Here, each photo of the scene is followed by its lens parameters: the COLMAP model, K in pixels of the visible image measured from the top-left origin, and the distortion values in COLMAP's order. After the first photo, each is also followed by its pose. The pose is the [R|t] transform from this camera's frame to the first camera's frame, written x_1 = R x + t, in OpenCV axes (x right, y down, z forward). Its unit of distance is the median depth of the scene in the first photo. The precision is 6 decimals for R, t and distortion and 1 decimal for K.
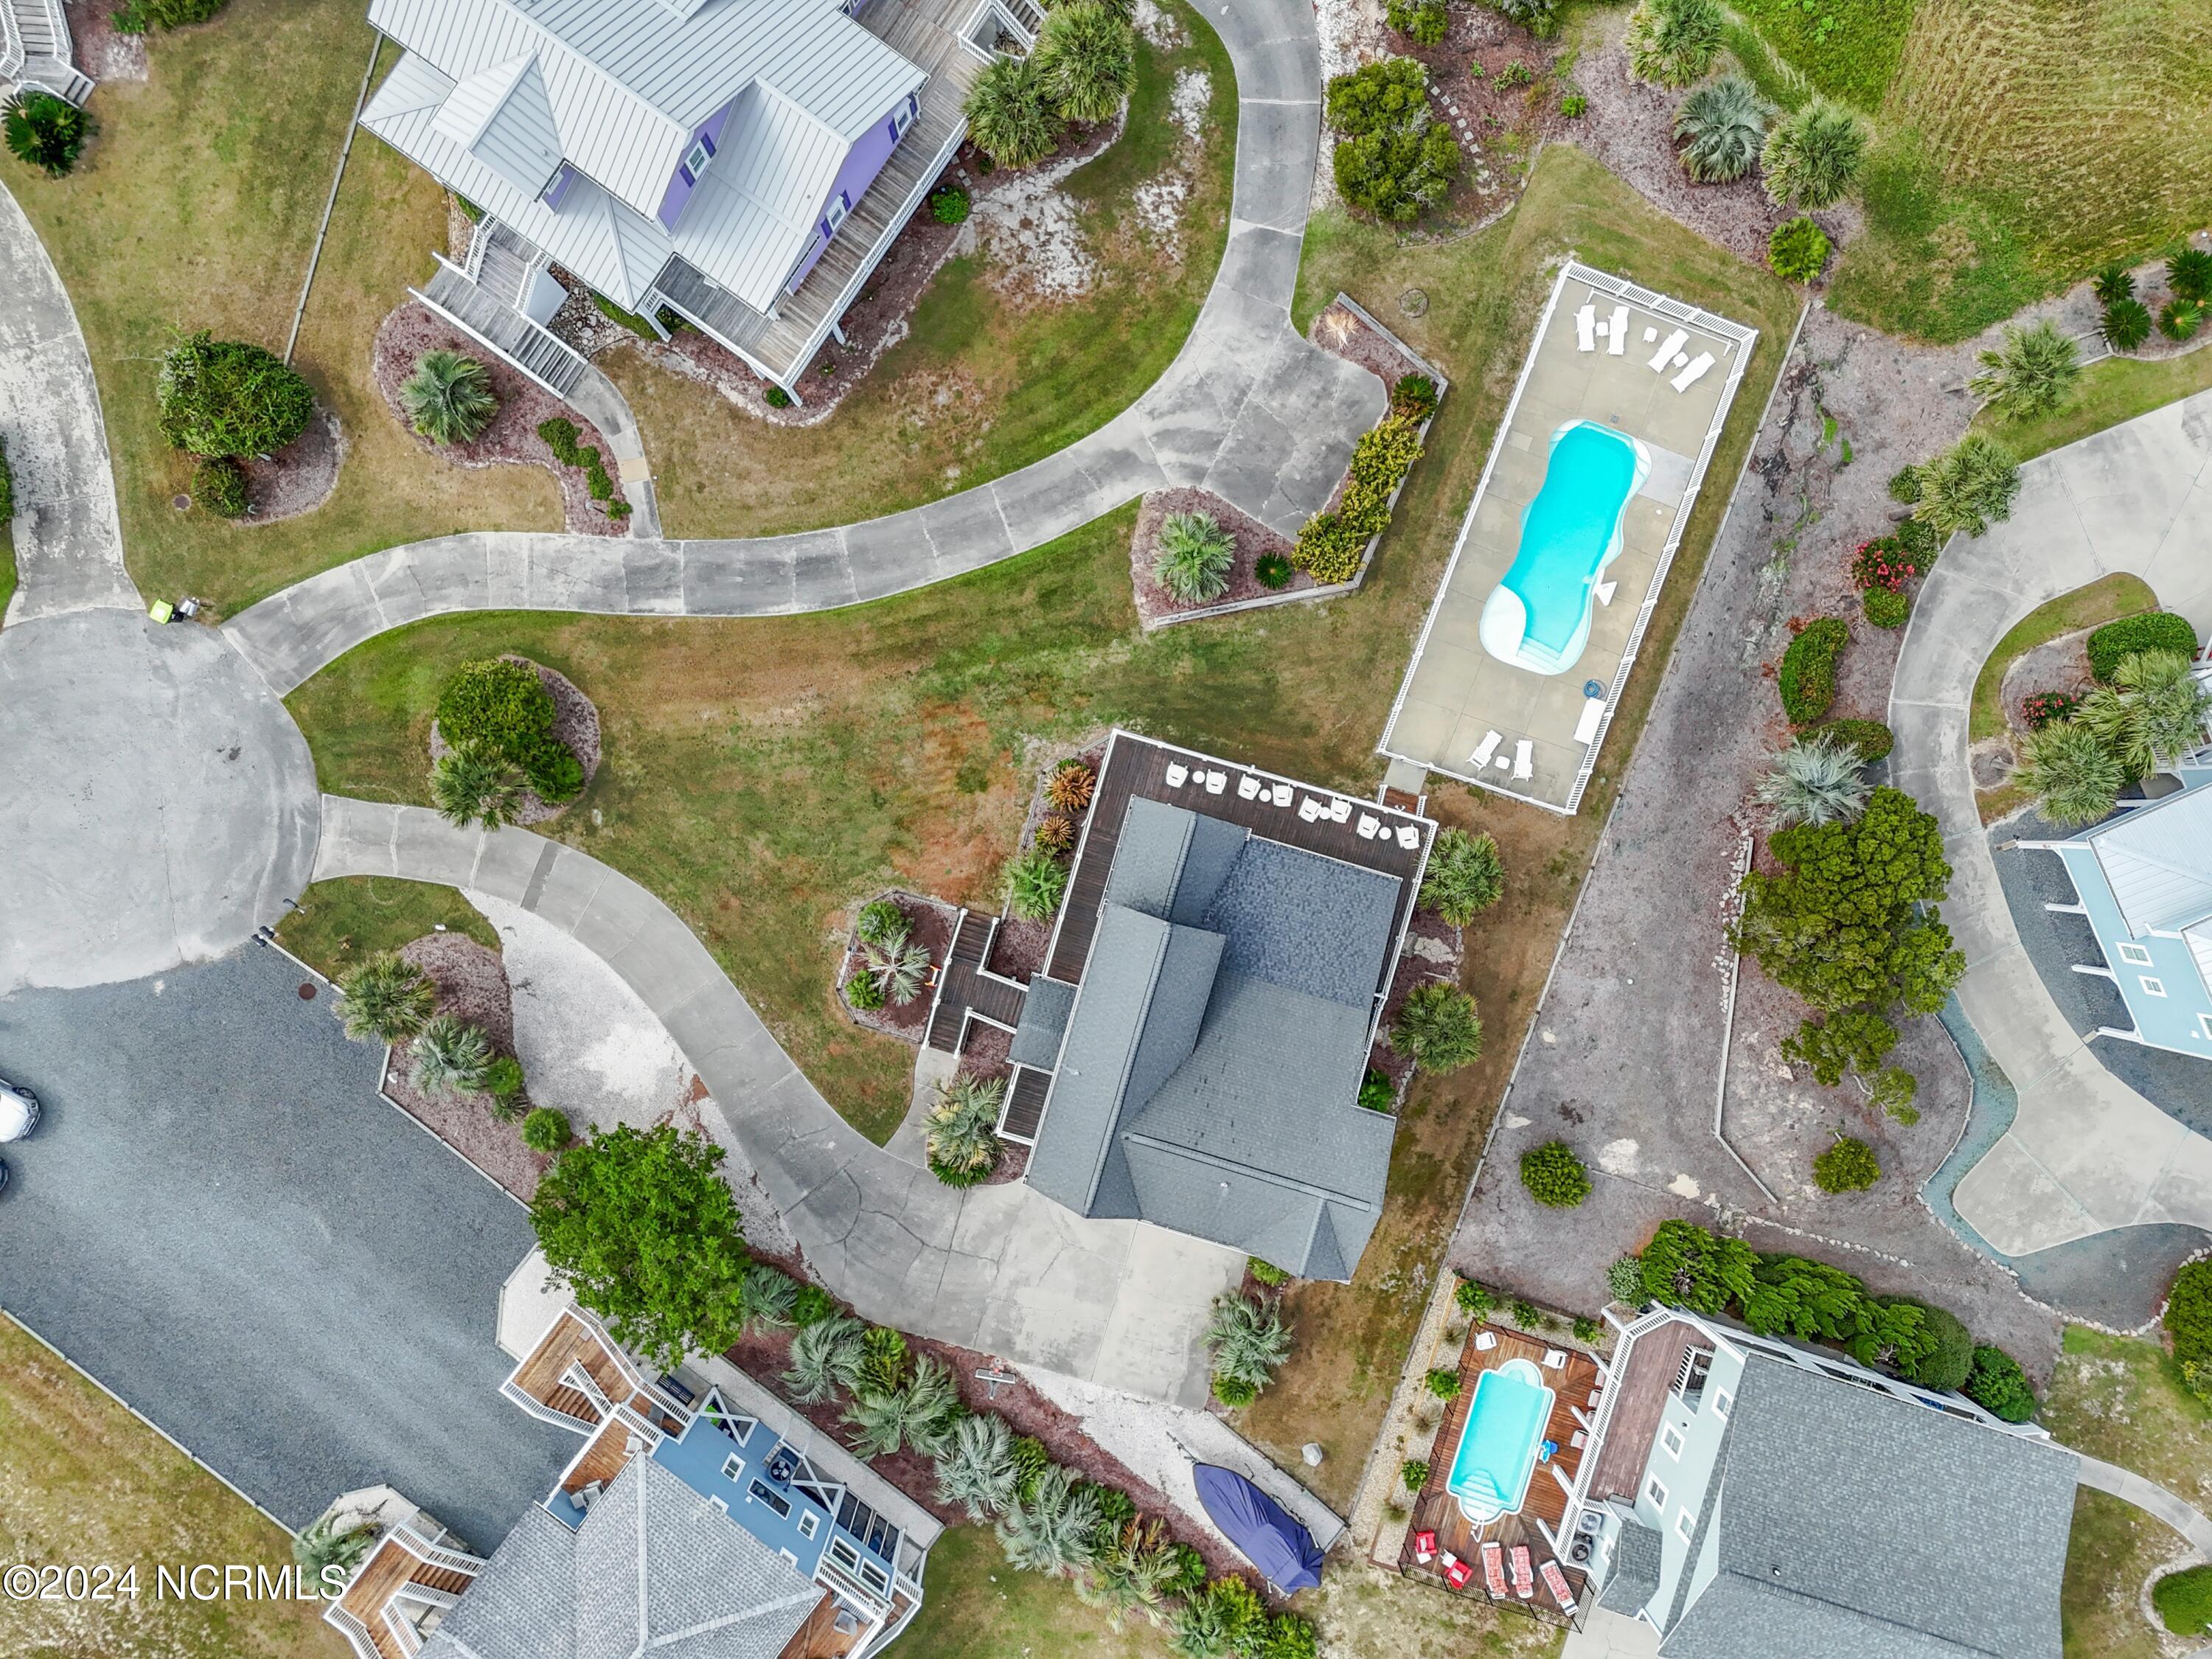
lens RADIAL K [[1606.2, 0, 1106.0], [0, 1606.2, 829.5], [0, 0, 1]] dist [0.080669, -0.071807]
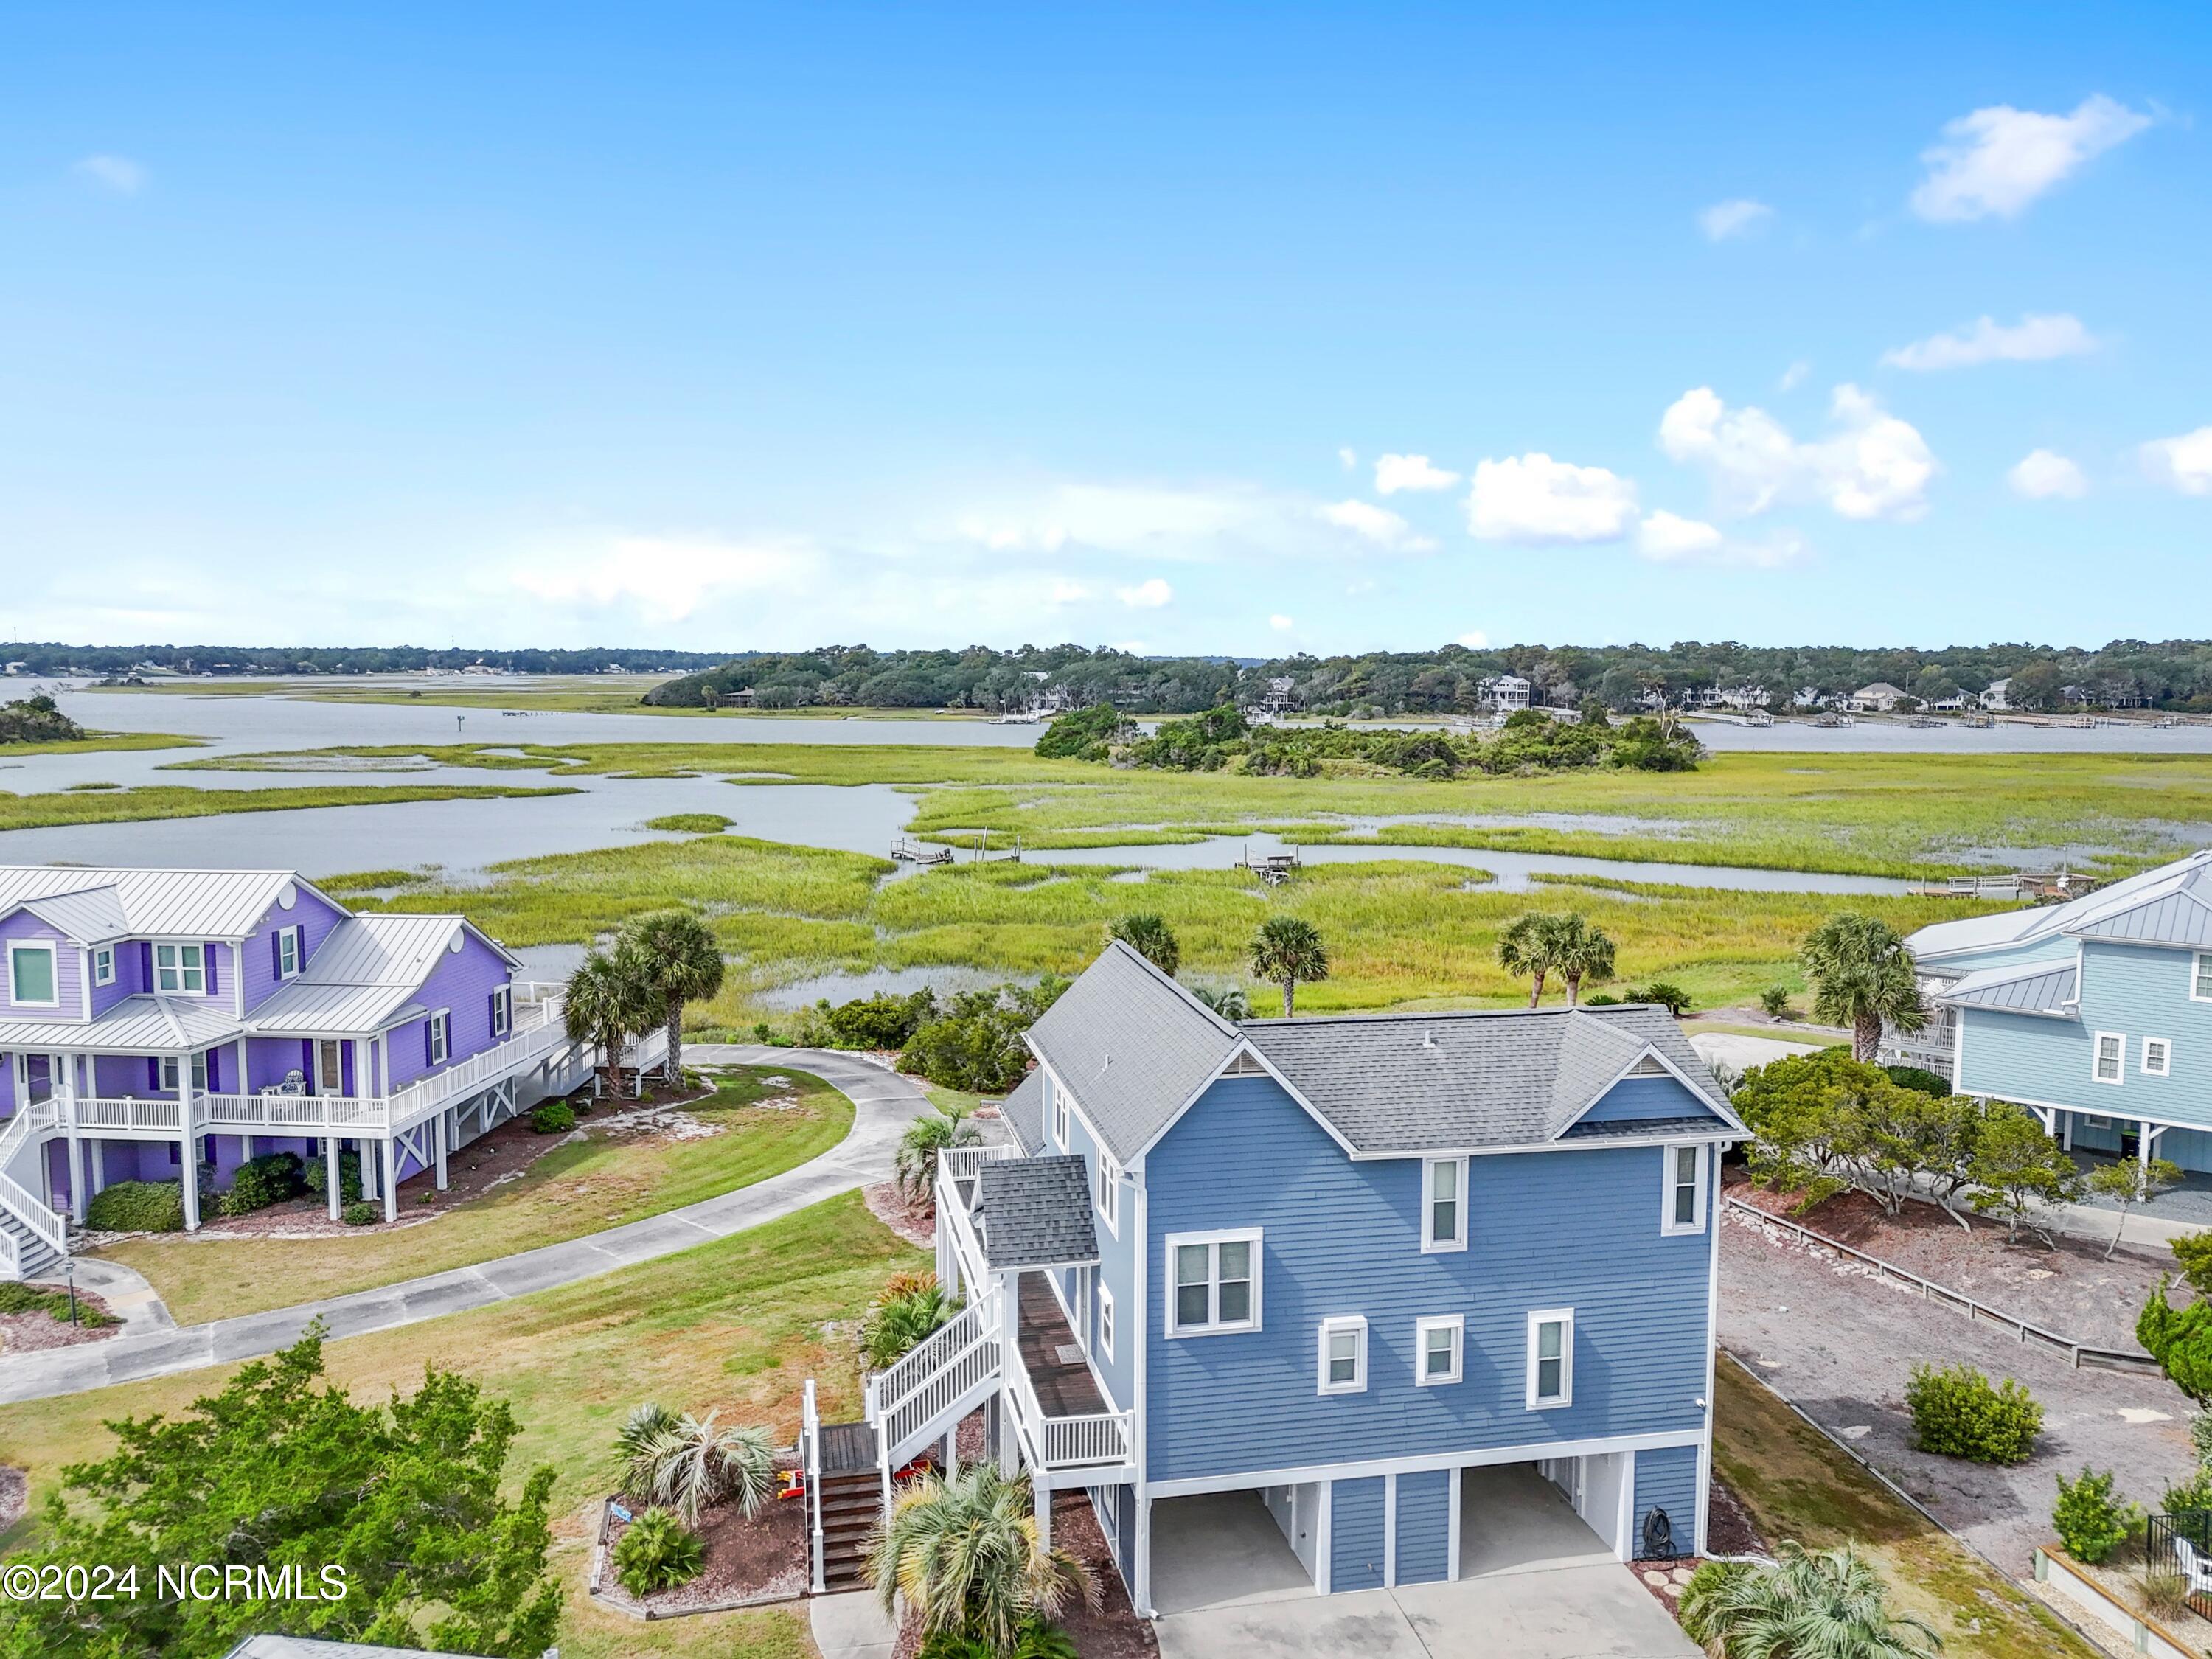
lens RADIAL K [[1612.4, 0, 1109.8], [0, 1612.4, 824.4], [0, 0, 1]] dist [0.069697, -0.059172]
pose [[0.879344, -0.078107, 0.469737, -0.238123], [0.475190, 0.080125, -0.876228, 0.560434], [0.030801, 0.993720, 0.107573, 0.737491]]
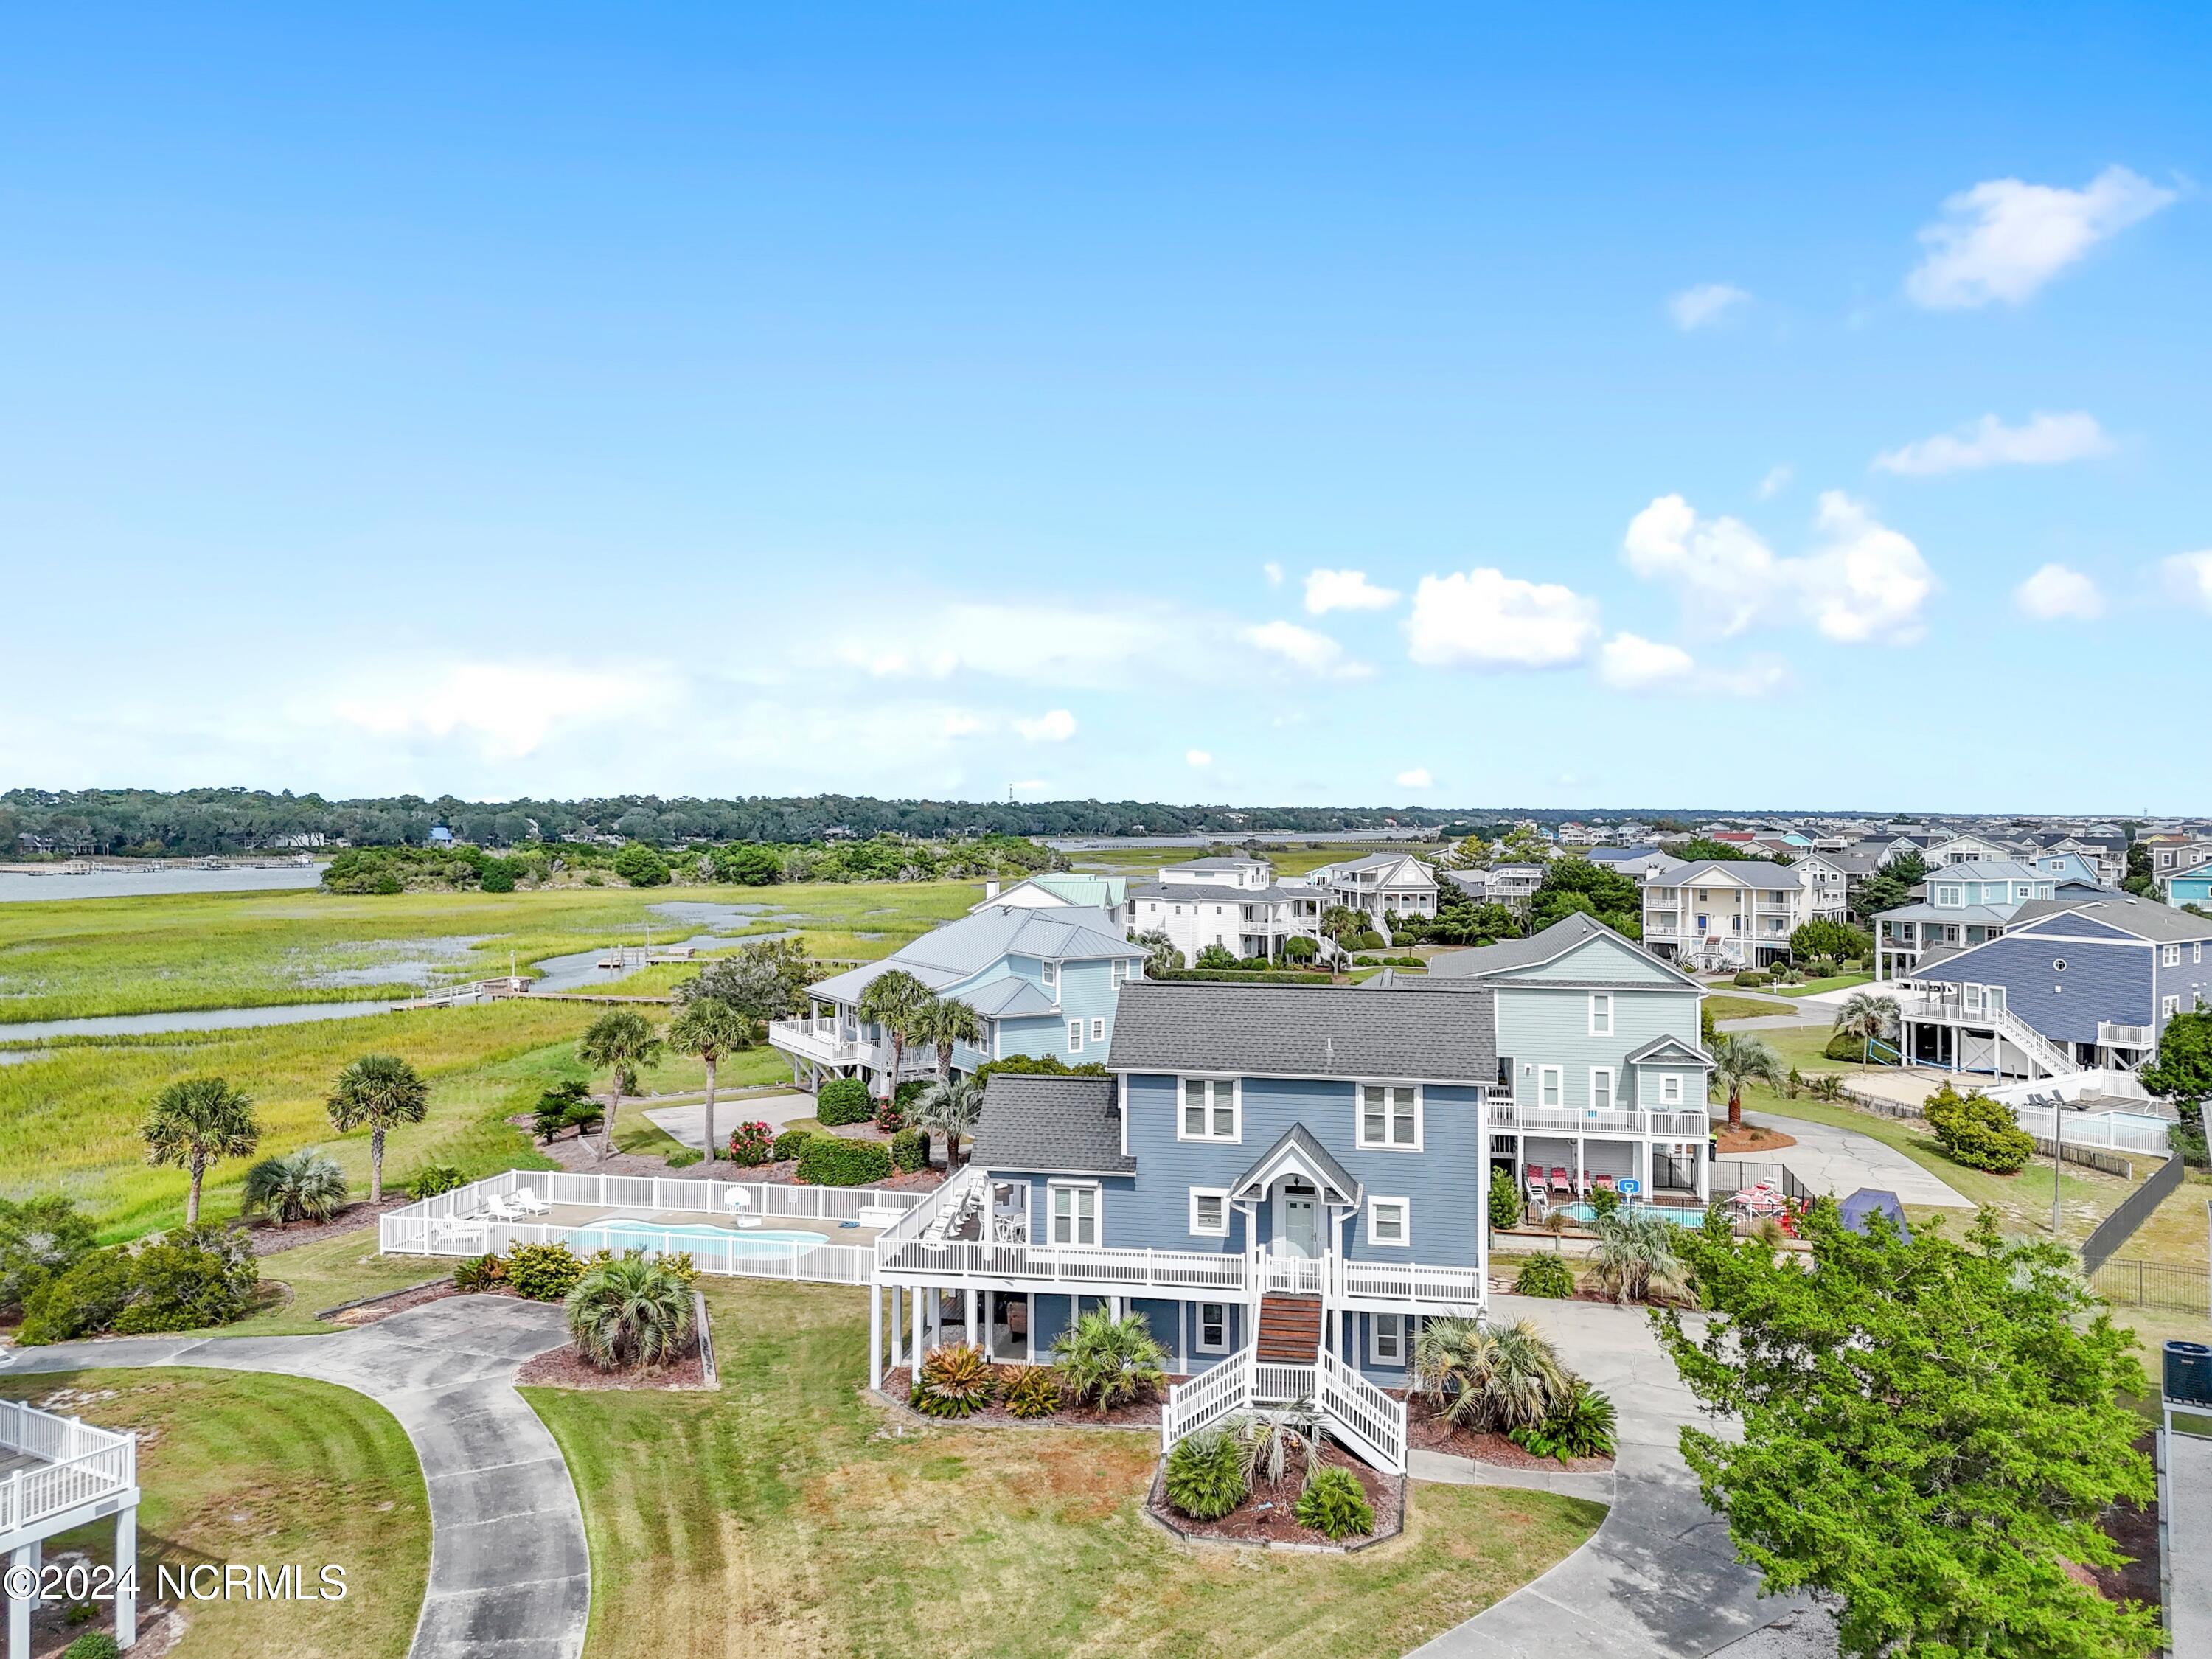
lens RADIAL K [[1614.6, 0, 1105.2], [0, 1614.6, 803.6], [0, 0, 1]] dist [0.041180, -0.003042]
pose [[-0.101386, -0.024012, 0.994557, -0.681562], [0.994847, -0.003372, 0.101335, -0.031219], [0.000920, 0.999706, 0.024230, 0.743680]]
